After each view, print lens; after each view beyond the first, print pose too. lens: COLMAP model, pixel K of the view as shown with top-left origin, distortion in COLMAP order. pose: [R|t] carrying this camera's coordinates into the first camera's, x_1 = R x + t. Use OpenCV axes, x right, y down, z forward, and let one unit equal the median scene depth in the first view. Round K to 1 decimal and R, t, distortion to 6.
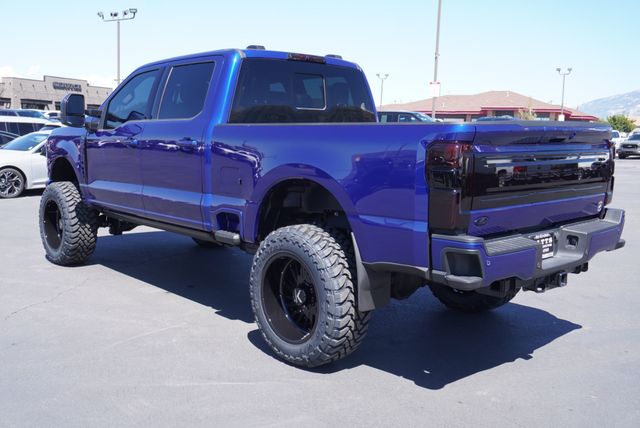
lens RADIAL K [[645.4, 0, 320.0], [0, 645.4, 214.0], [0, 0, 1]] dist [-0.004098, -0.004253]
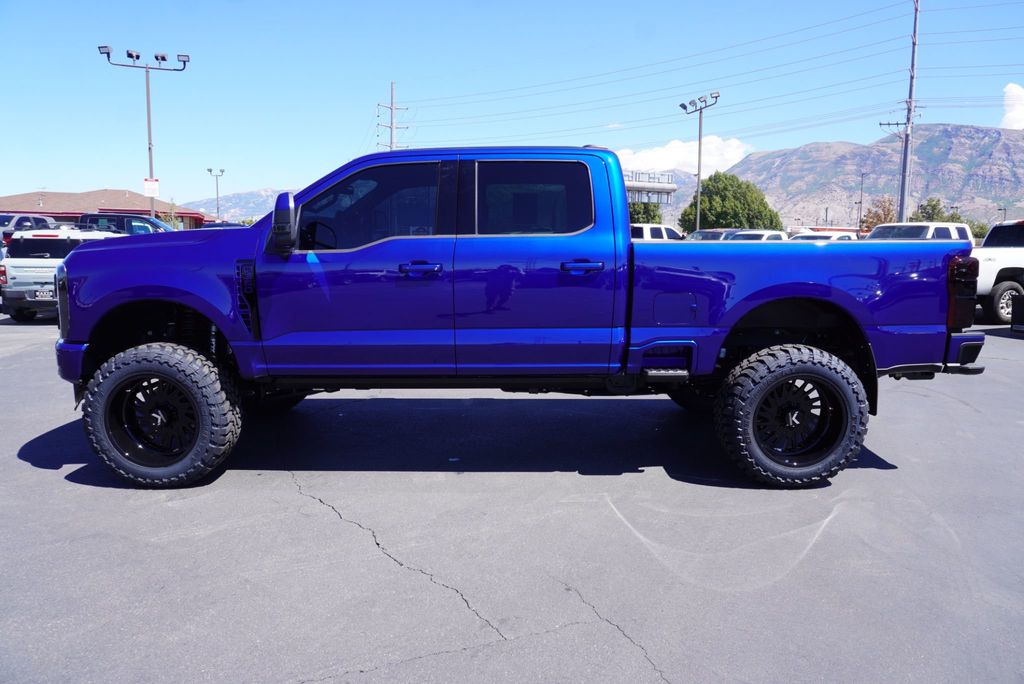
lens RADIAL K [[682.8, 0, 512.0], [0, 682.8, 342.0], [0, 0, 1]] dist [-0.006114, -0.000288]
pose [[0.657260, -0.121647, 0.743782, -0.091848], [0.102427, 0.992149, 0.071756, -0.009032], [-0.746671, 0.029021, 0.664560, 0.054000]]
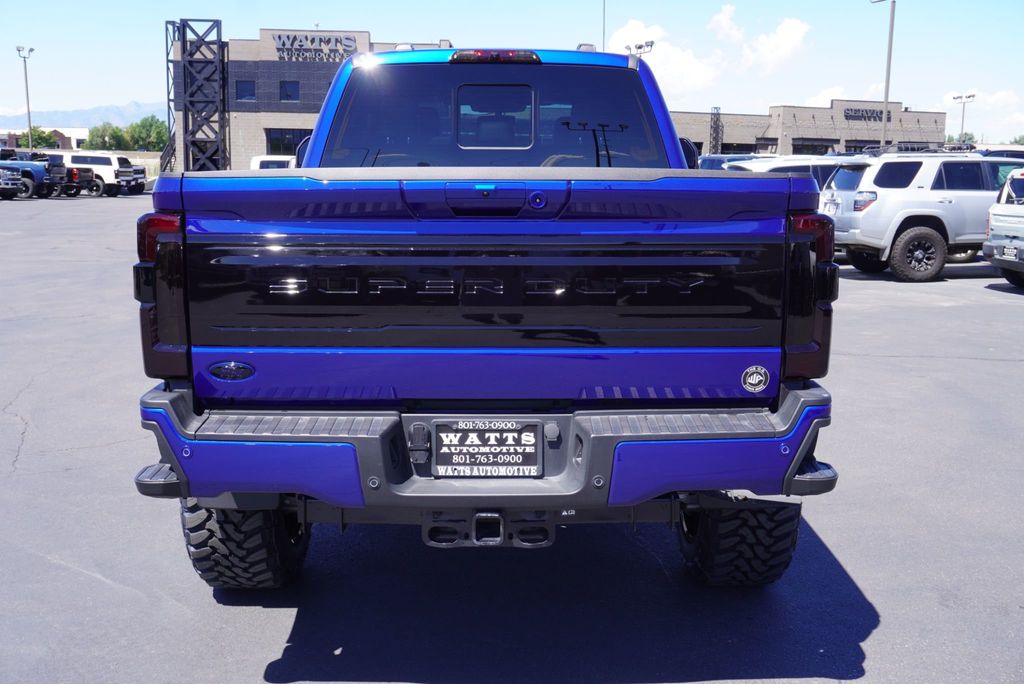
lens RADIAL K [[1039.3, 0, 512.8], [0, 1039.3, 345.8], [0, 0, 1]] dist [0.039471, 0.003641]
pose [[0.736048, 0.095727, -0.670127, 0.068581], [-0.080097, 0.995312, 0.054203, -0.005011], [0.672174, 0.013779, 0.740265, 0.039206]]
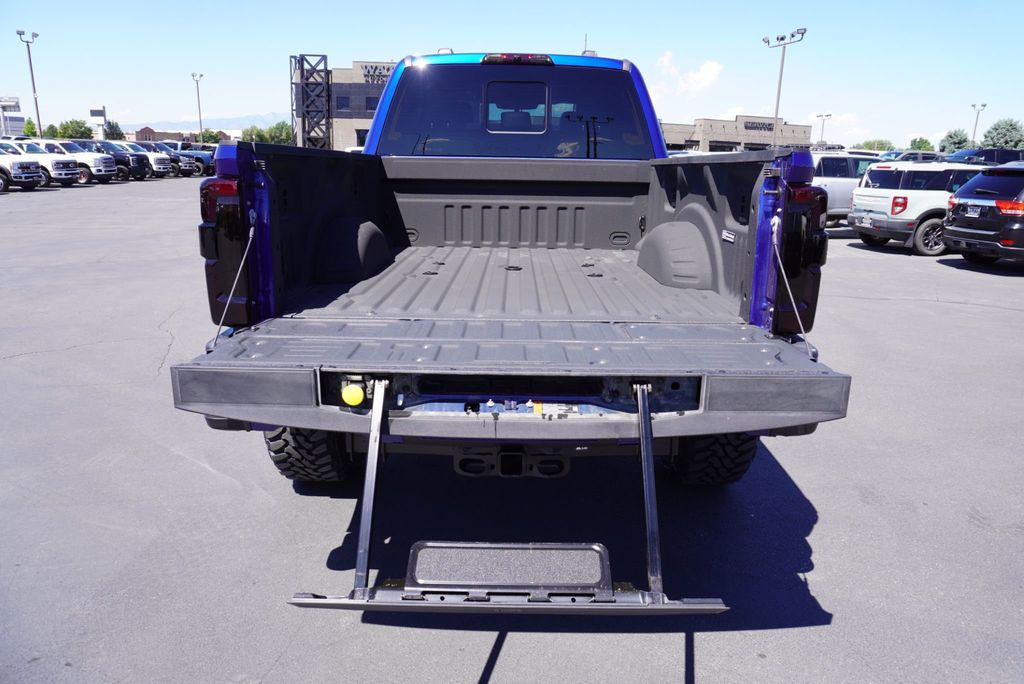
lens RADIAL K [[677.4, 0, 515.0], [0, 677.4, 338.0], [0, 0, 1]] dist [-0.027286, 0.003124]
pose [[0.730016, 0.166003, -0.662963, 0.056988], [-0.093328, 0.985179, 0.143918, -0.005587], [0.677028, -0.043189, 0.734689, 0.050277]]
